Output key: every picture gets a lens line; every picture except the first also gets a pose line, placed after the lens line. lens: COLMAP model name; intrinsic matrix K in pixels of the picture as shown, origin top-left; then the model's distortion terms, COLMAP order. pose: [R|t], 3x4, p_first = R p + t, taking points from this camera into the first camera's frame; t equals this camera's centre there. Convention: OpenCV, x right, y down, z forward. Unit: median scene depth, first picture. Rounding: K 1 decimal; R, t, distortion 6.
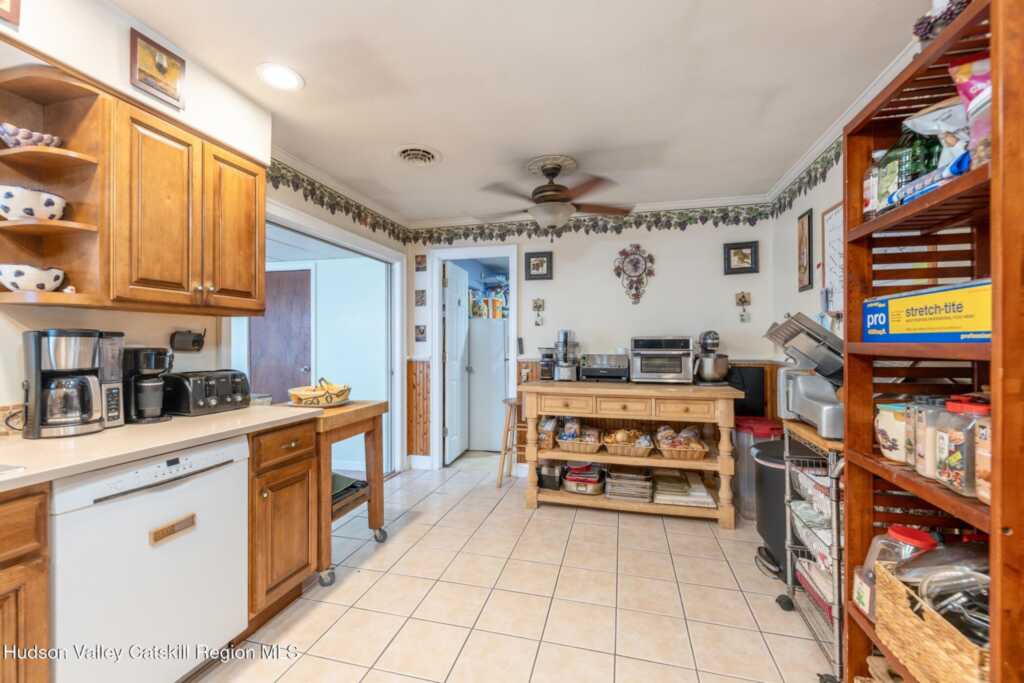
lens RADIAL K [[427.1, 0, 507.7], [0, 427.1, 343.9], [0, 0, 1]] dist [0.002445, -0.001230]
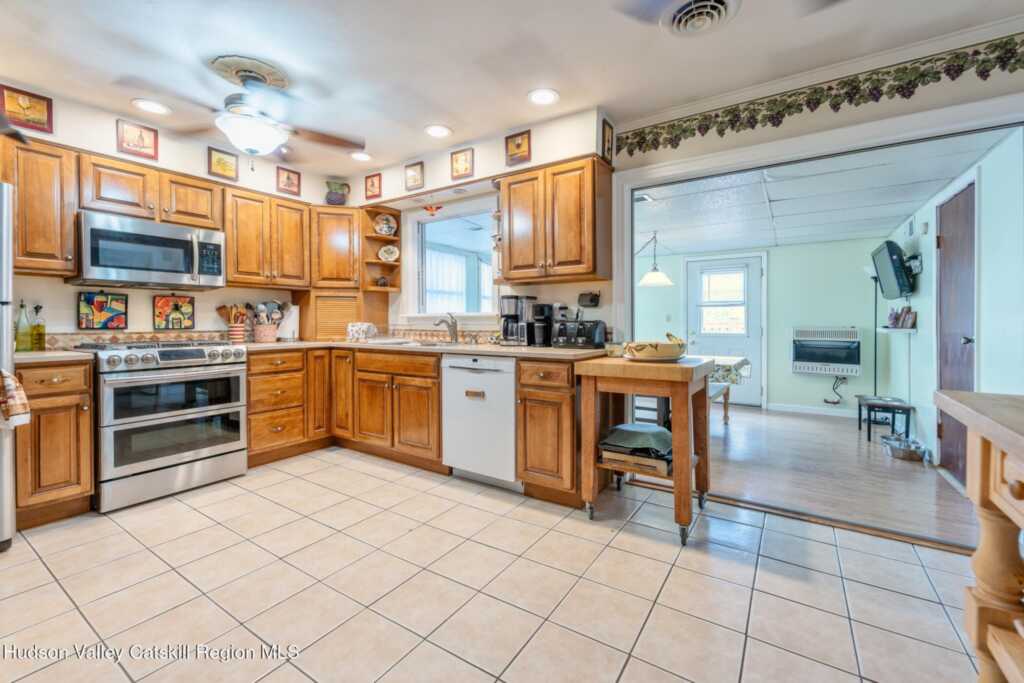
lens RADIAL K [[427.1, 0, 518.3], [0, 427.1, 323.9], [0, 0, 1]] dist [0.002445, -0.001230]
pose [[-0.295706, 0.003930, -0.955271, 0.492336], [0.000941, 0.999992, 0.003823, 0.048889], [0.955279, 0.000232, -0.295707, 0.845641]]
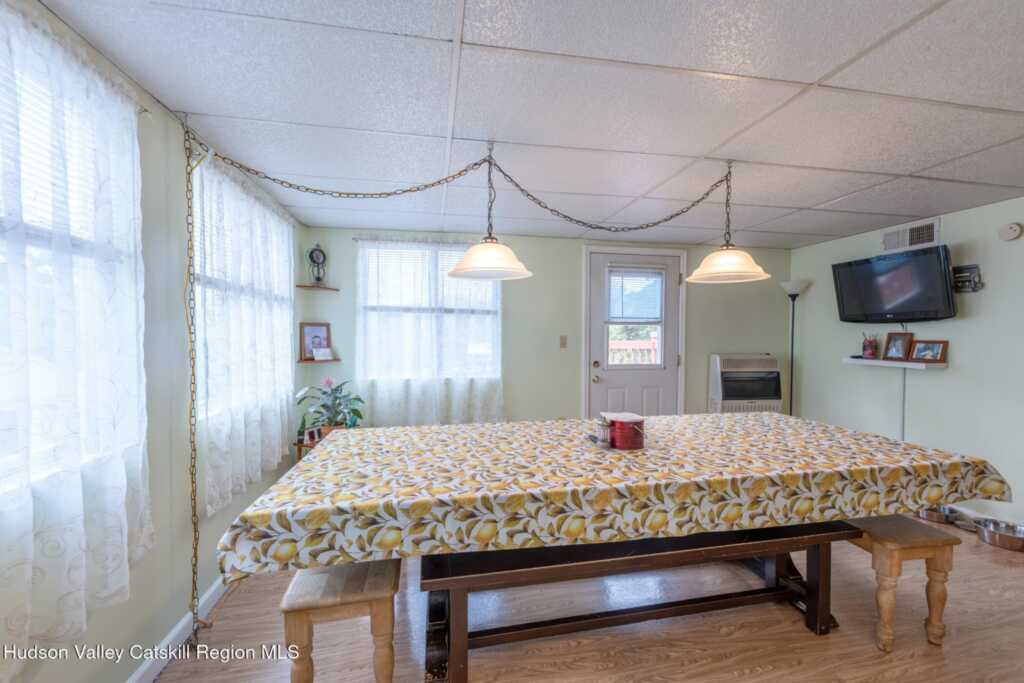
lens RADIAL K [[427.1, 0, 515.8], [0, 427.1, 344.4], [0, 0, 1]] dist [0.002445, -0.001230]
pose [[0.427398, 0.030754, -0.903540, -0.684520], [-0.007133, 0.999505, 0.030646, -0.002456], [0.904035, -0.006653, 0.427406, 0.210063]]
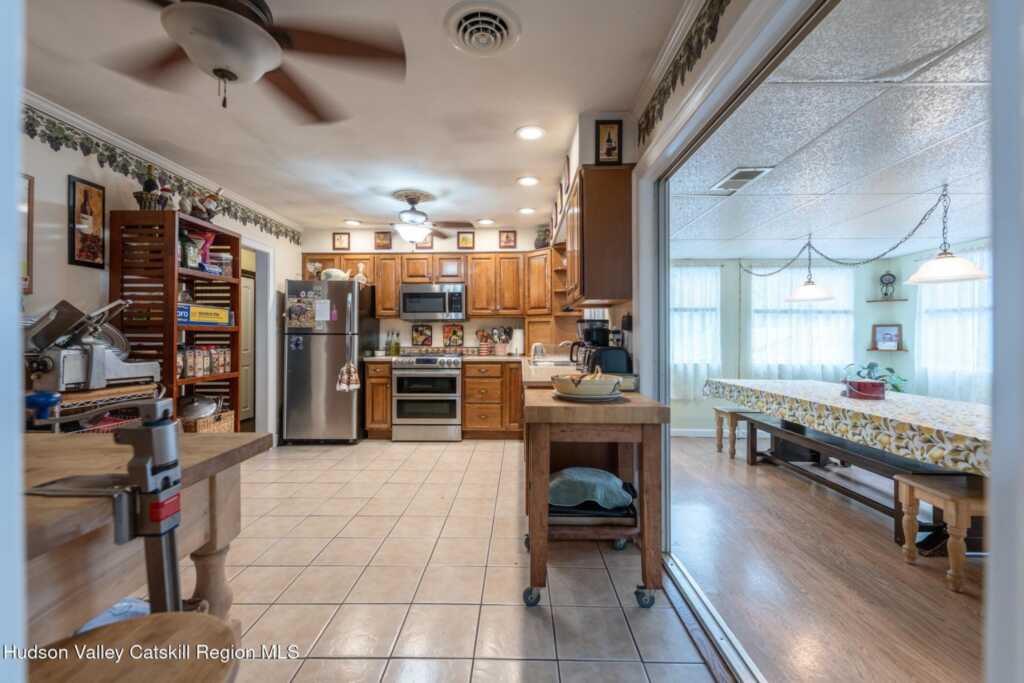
lens RADIAL K [[427.1, 0, 511.6], [0, 427.1, 338.4], [0, 0, 1]] dist [0.002445, -0.001230]
pose [[-0.967082, 0.002377, -0.254454, -0.068764], [0.000406, 0.999970, 0.007798, 0.021117], [0.254464, 0.007438, -0.967054, 1.482747]]
